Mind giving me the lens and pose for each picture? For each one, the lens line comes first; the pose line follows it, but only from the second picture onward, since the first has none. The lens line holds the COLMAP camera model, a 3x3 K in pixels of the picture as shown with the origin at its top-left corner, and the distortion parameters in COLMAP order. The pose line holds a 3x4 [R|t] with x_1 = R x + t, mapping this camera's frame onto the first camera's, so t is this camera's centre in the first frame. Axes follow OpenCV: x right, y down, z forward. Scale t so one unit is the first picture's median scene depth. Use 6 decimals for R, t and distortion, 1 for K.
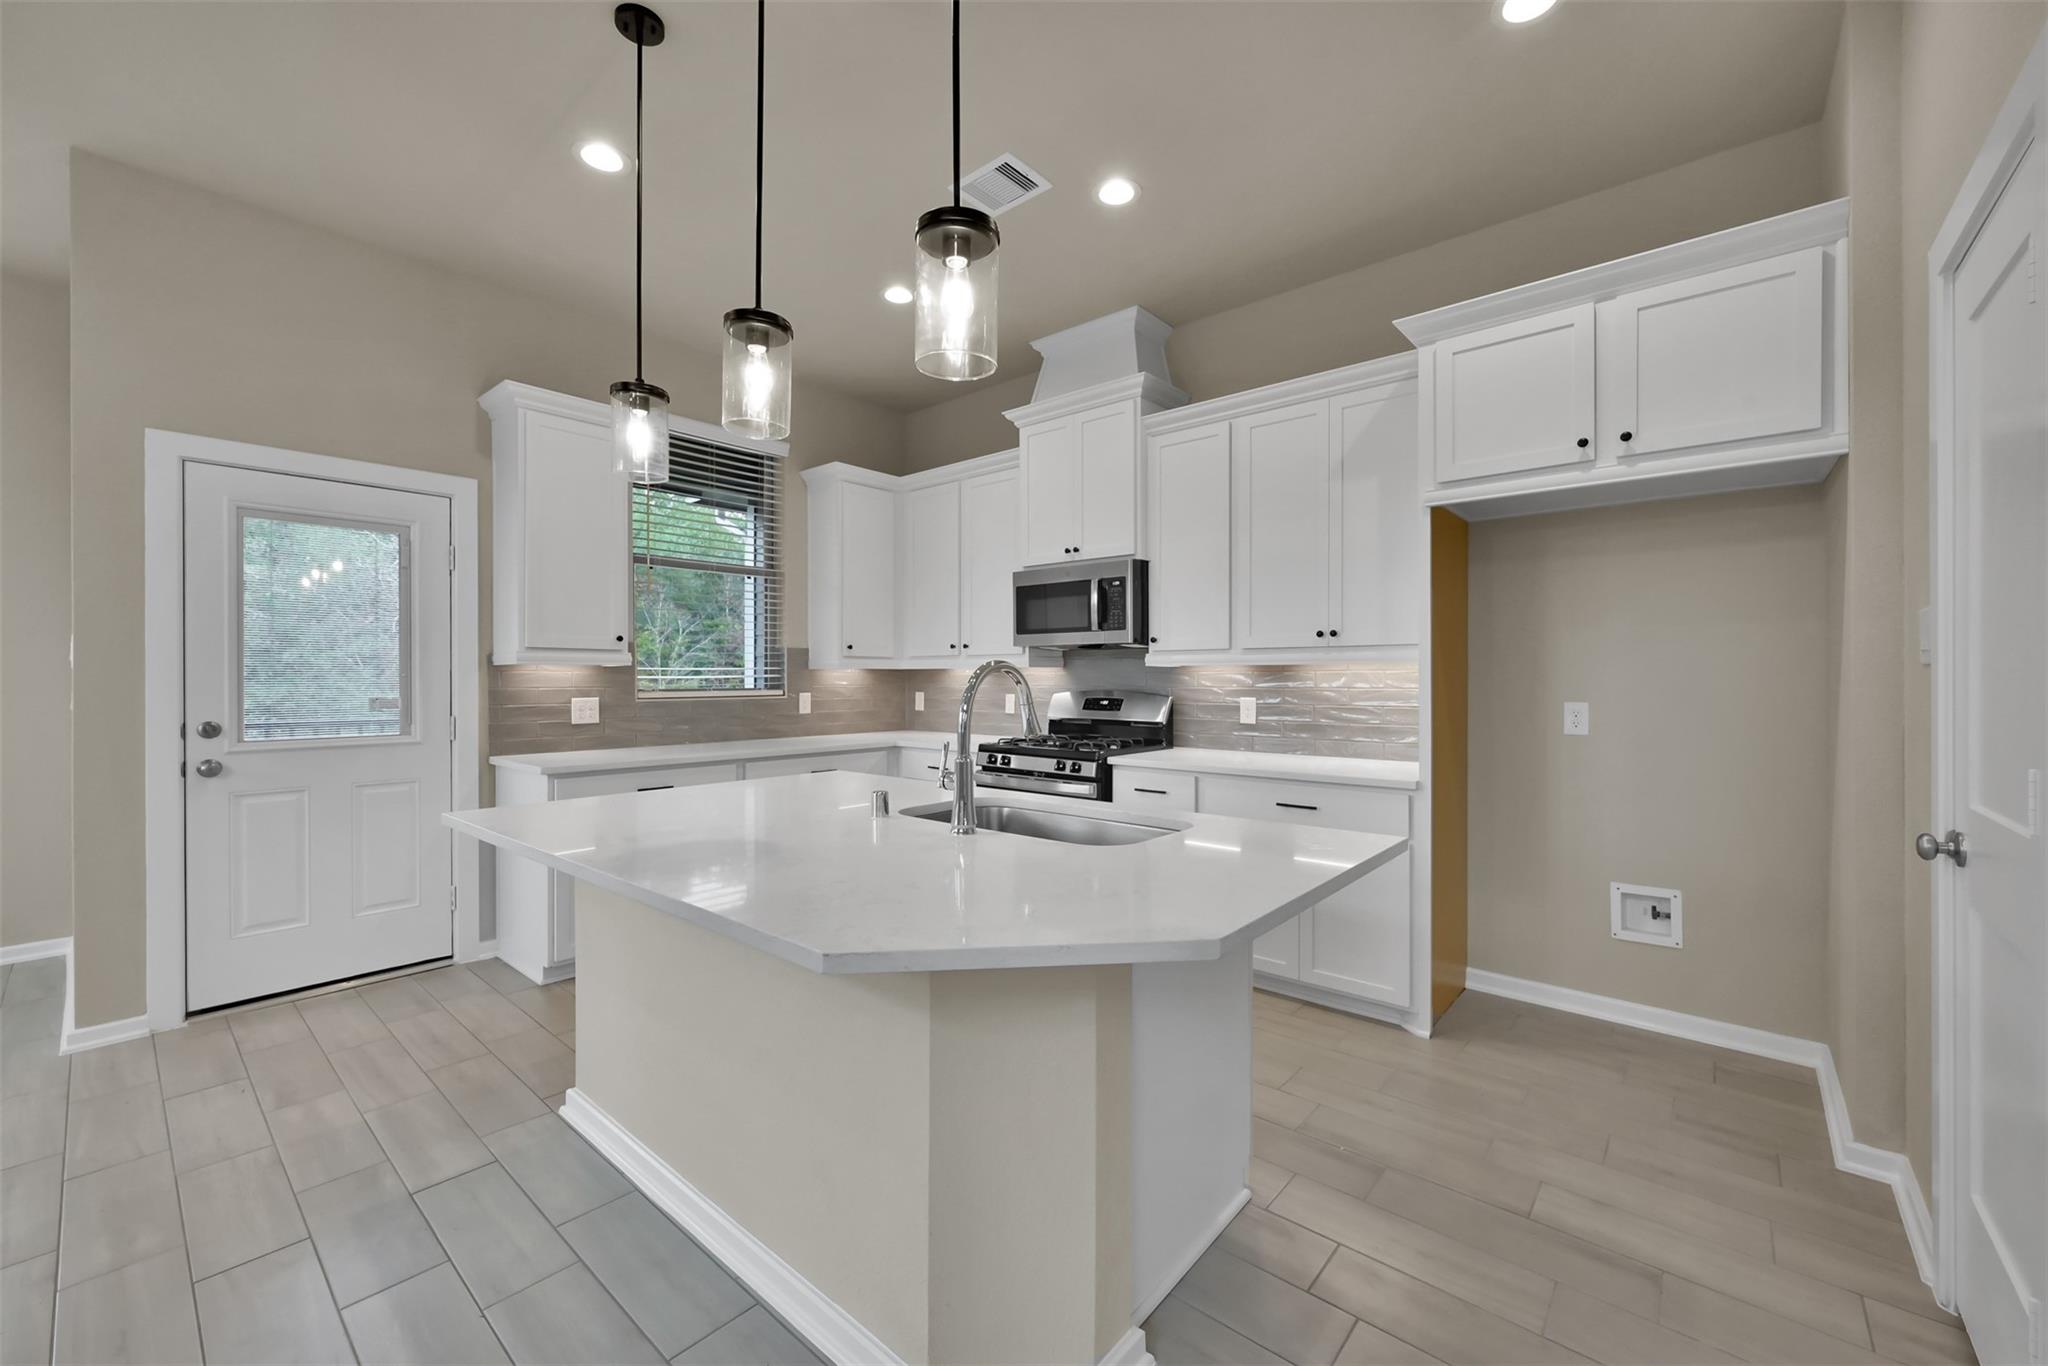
lens RADIAL K [[808.8, 0, 1022.7], [0, 808.8, 679.4], [0, 0, 1]] dist [0.000447, 0.000049]
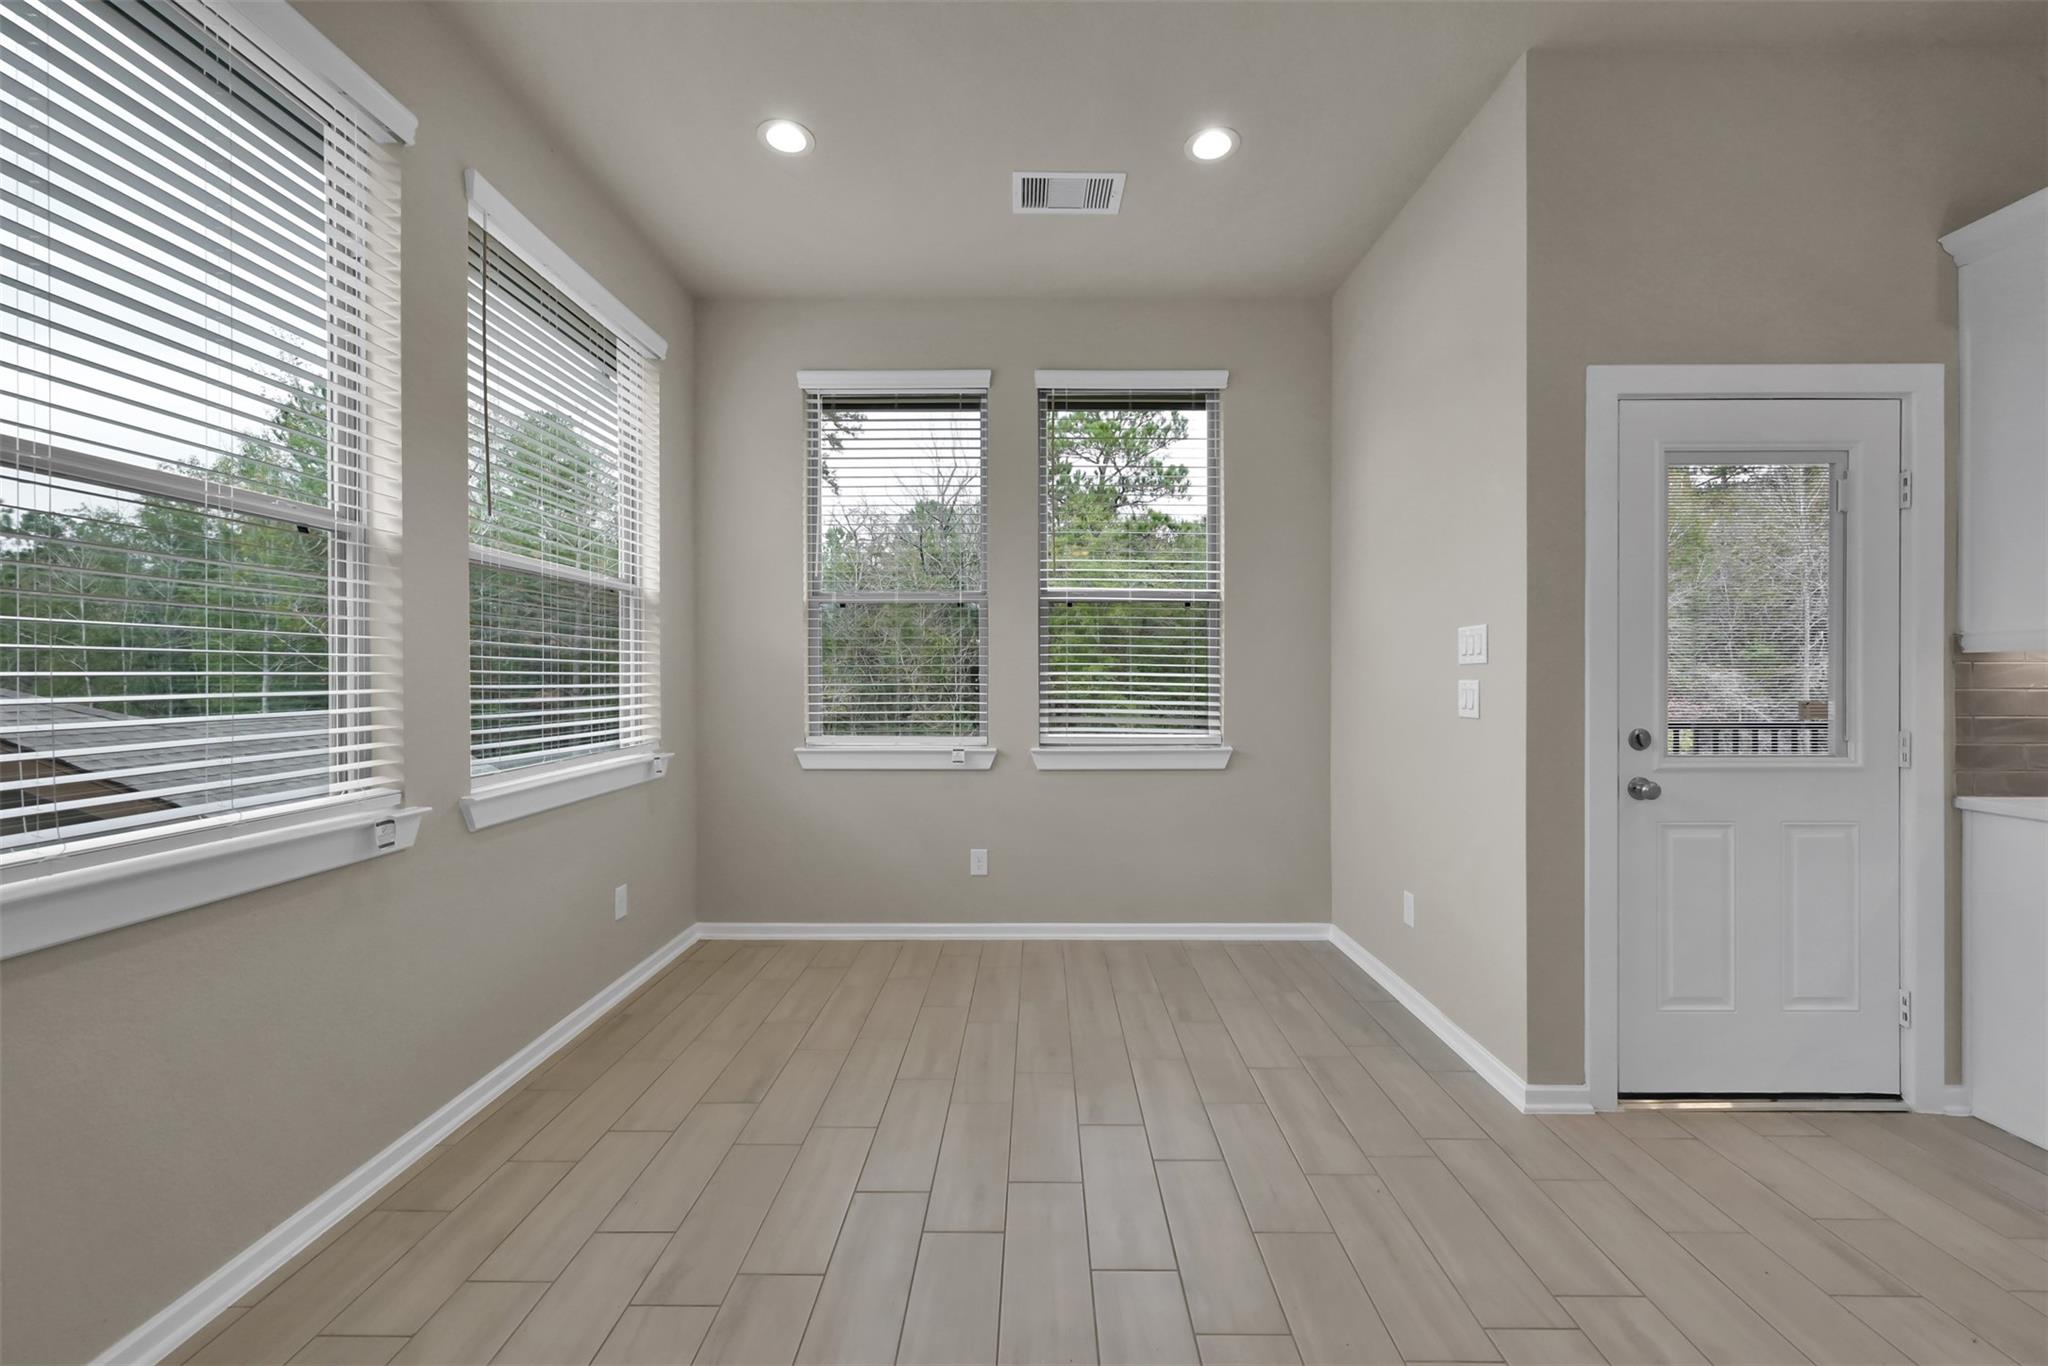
lens RADIAL K [[808.8, 0, 1022.7], [0, 808.8, 679.4], [0, 0, 1]] dist [0.000447, 0.000049]
pose [[0.652267, 0.006267, -0.757964, -0.667718], [-0.001906, 0.999976, 0.006627, 0.000360], [0.757987, -0.002877, 0.652263, 0.029983]]
